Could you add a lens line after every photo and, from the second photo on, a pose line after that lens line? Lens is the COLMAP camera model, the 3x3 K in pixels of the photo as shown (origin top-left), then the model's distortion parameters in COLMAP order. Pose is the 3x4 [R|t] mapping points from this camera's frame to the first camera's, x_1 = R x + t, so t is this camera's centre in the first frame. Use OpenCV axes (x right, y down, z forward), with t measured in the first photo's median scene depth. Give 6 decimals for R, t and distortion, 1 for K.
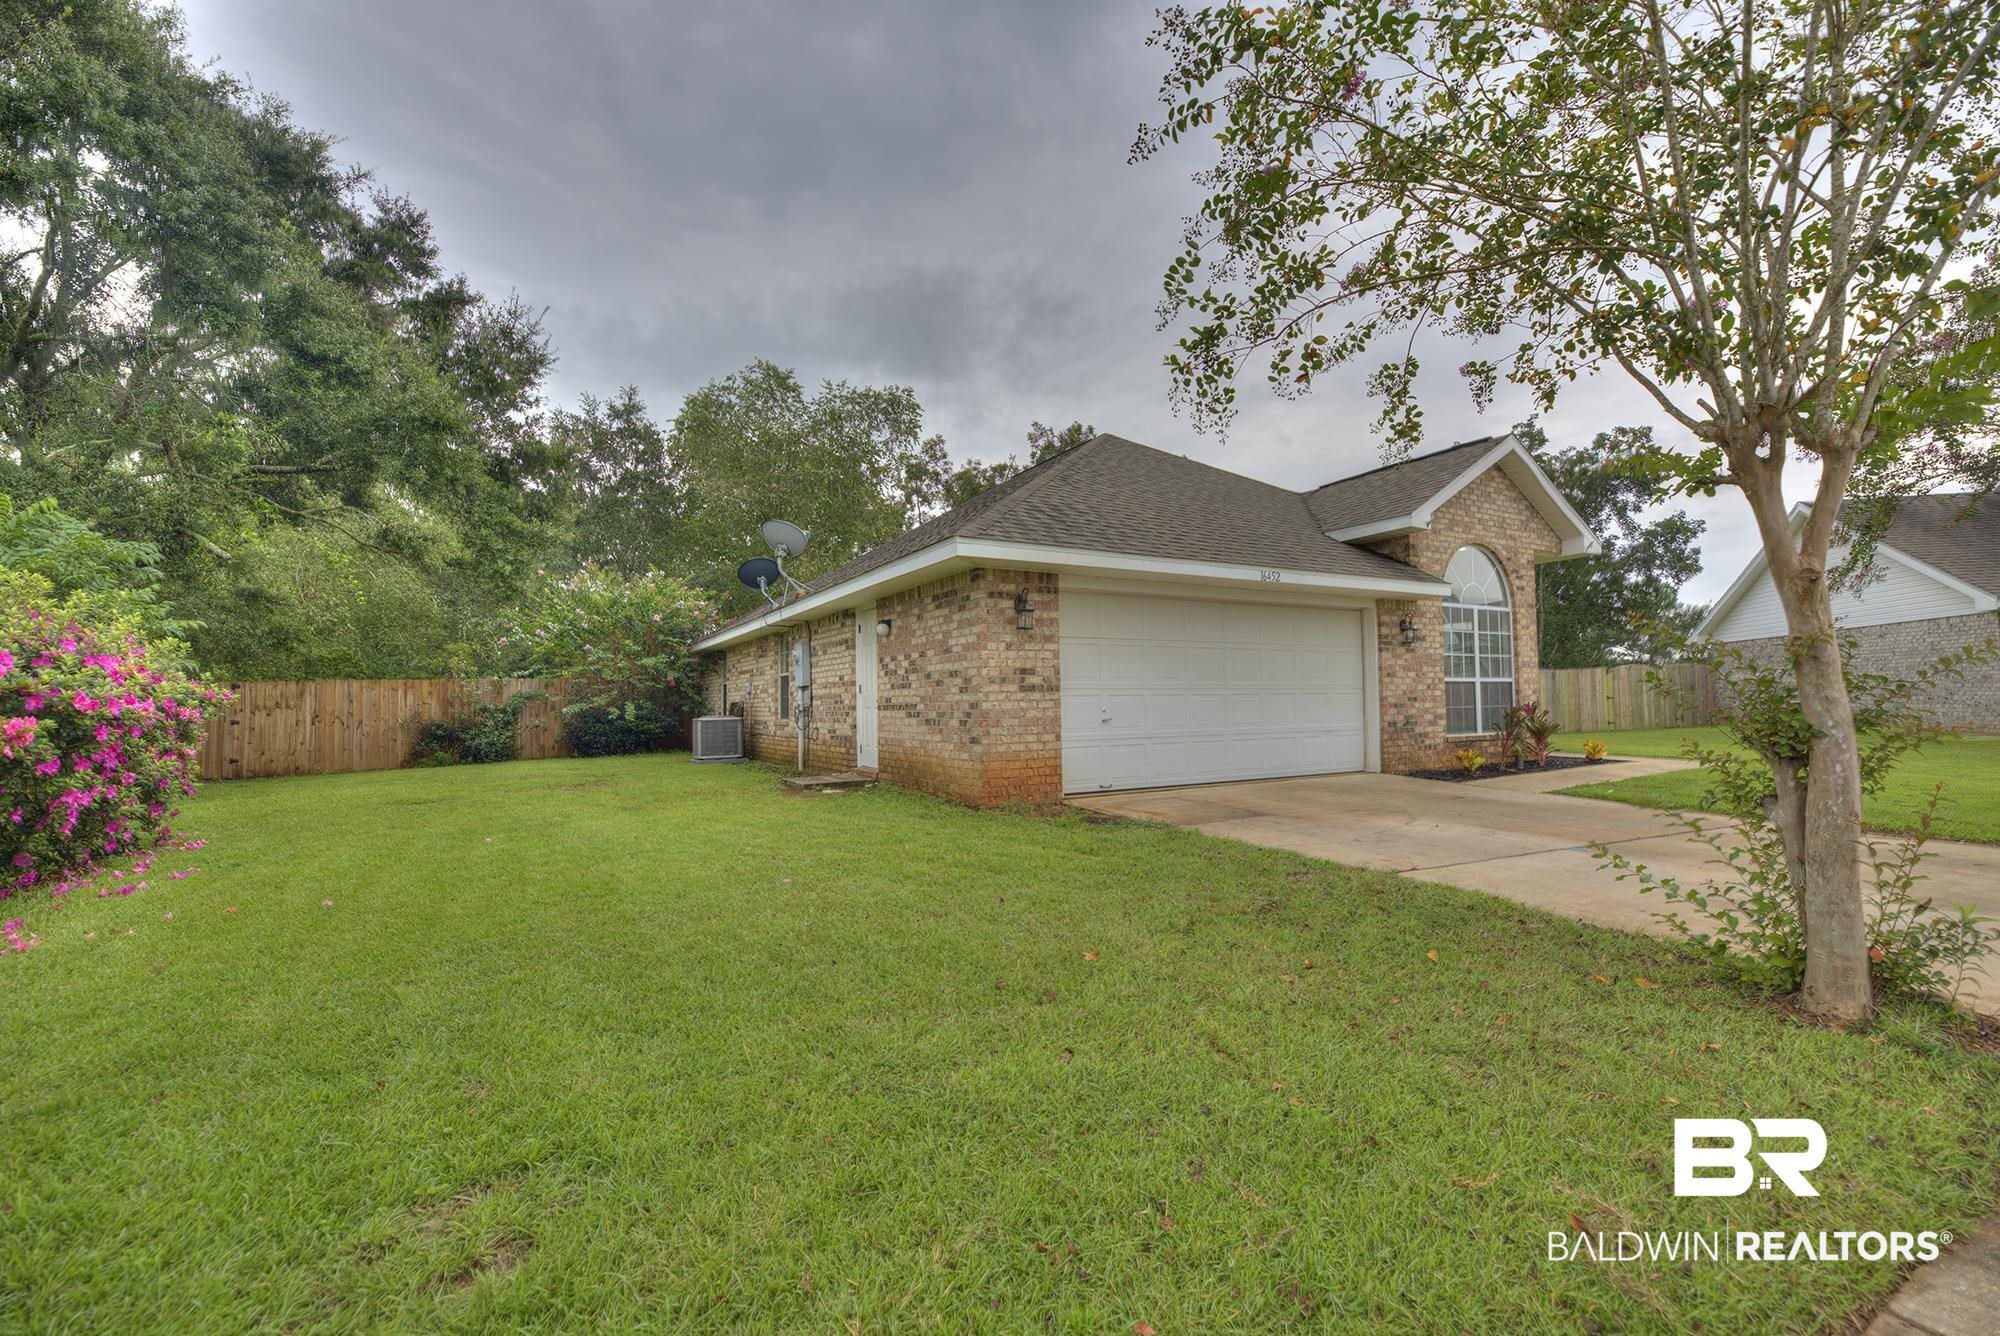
lens RADIAL K [[868.3, 0, 1000.0], [0, 868.3, 668.0], [0, 0, 1]] dist [0.000579, 0.000027]
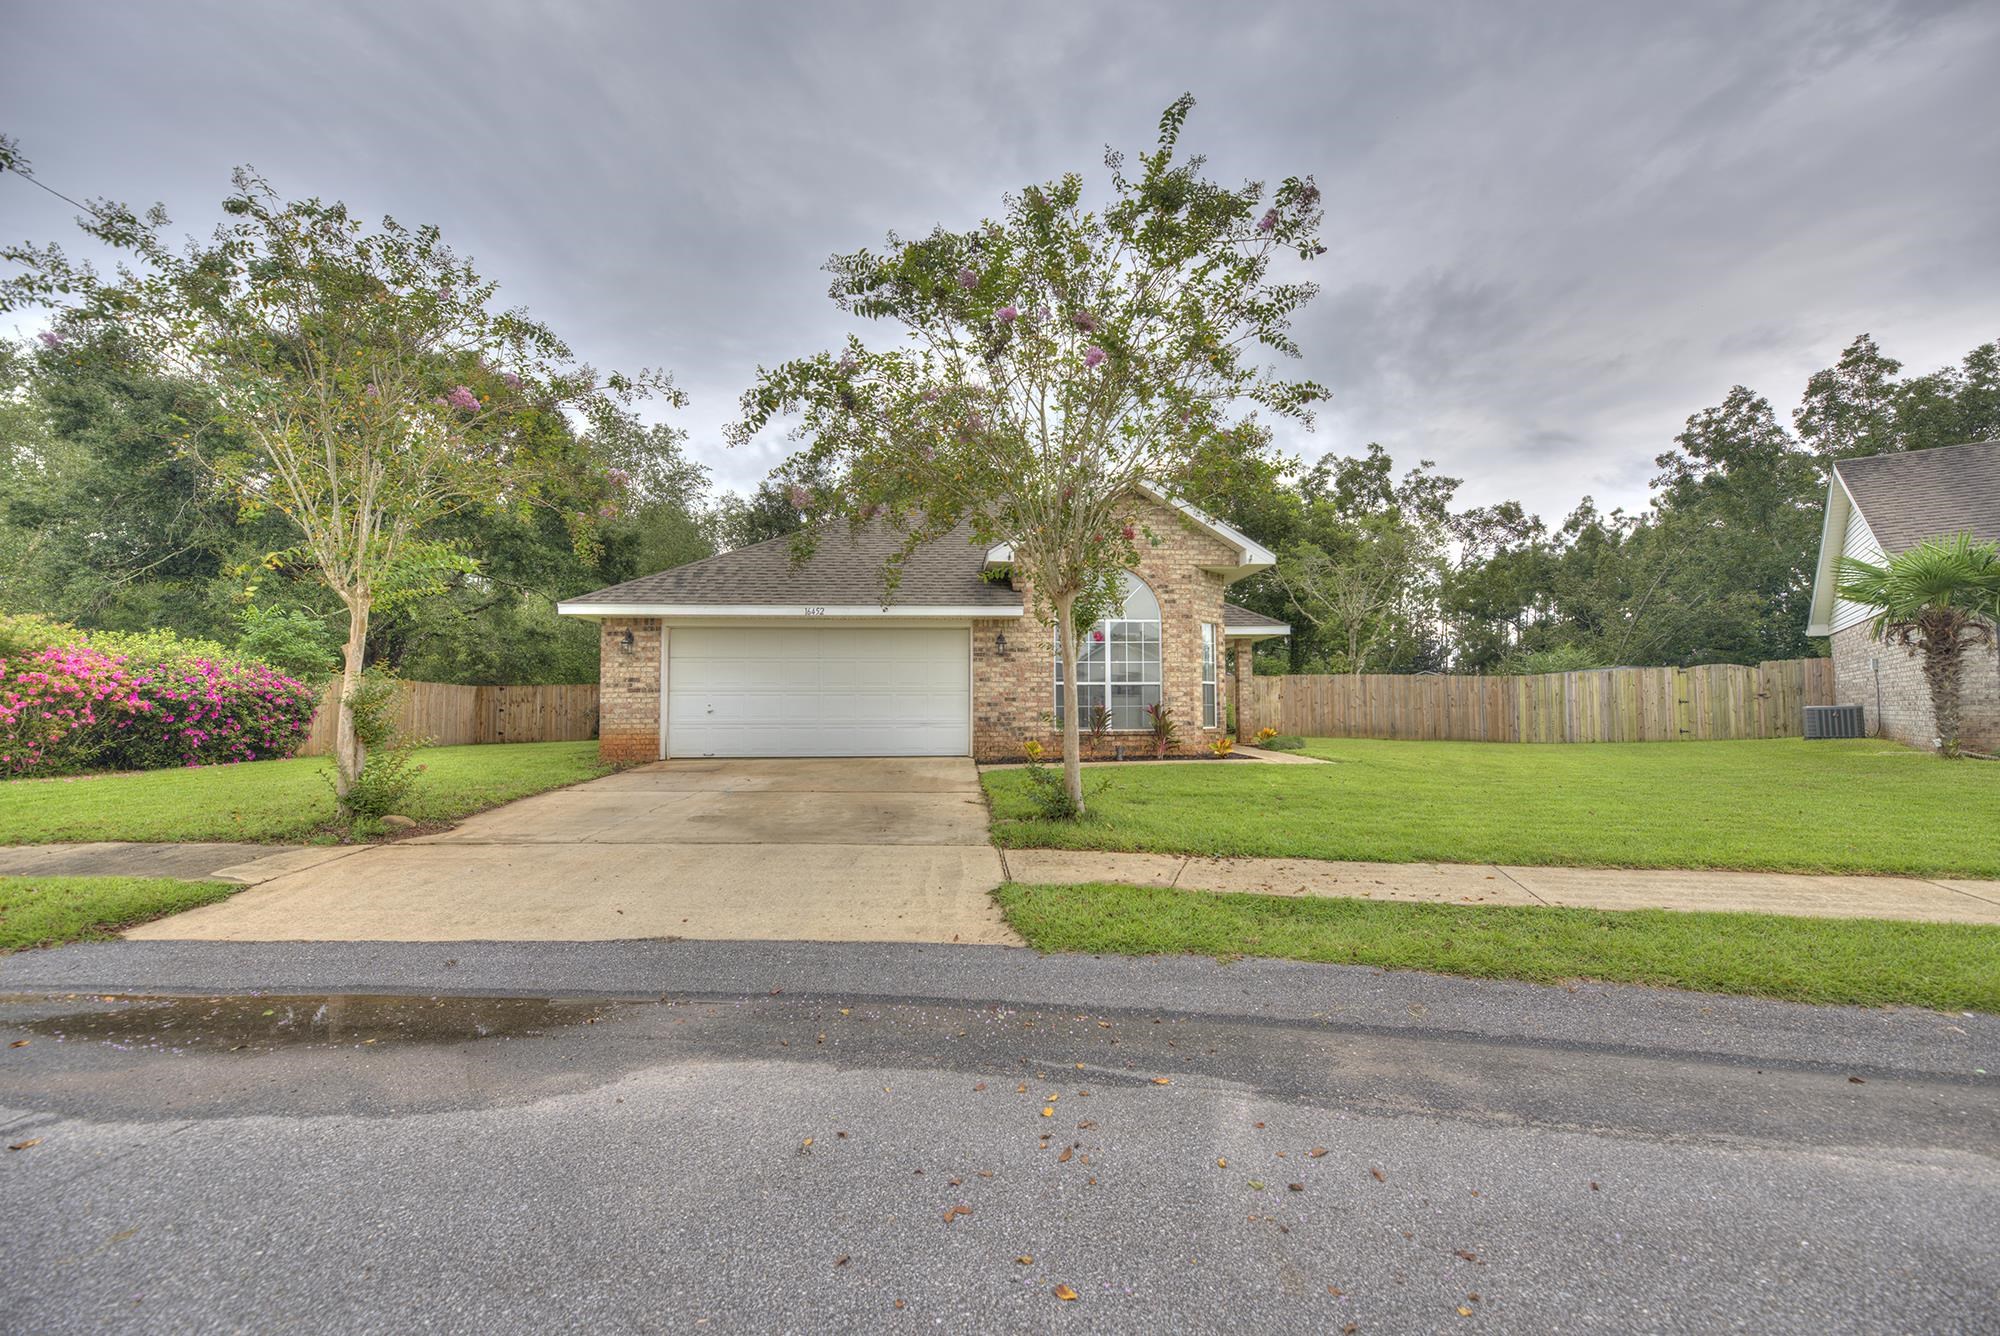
lens RADIAL K [[868.3, 0, 1000.0], [0, 868.3, 668.0], [0, 0, 1]] dist [0.000579, 0.000027]
pose [[0.893031, -0.010938, -0.449861, 1.179848], [0.009593, 0.999940, -0.005269, -0.002666], [0.449892, 0.000390, 0.893083, -0.125142]]
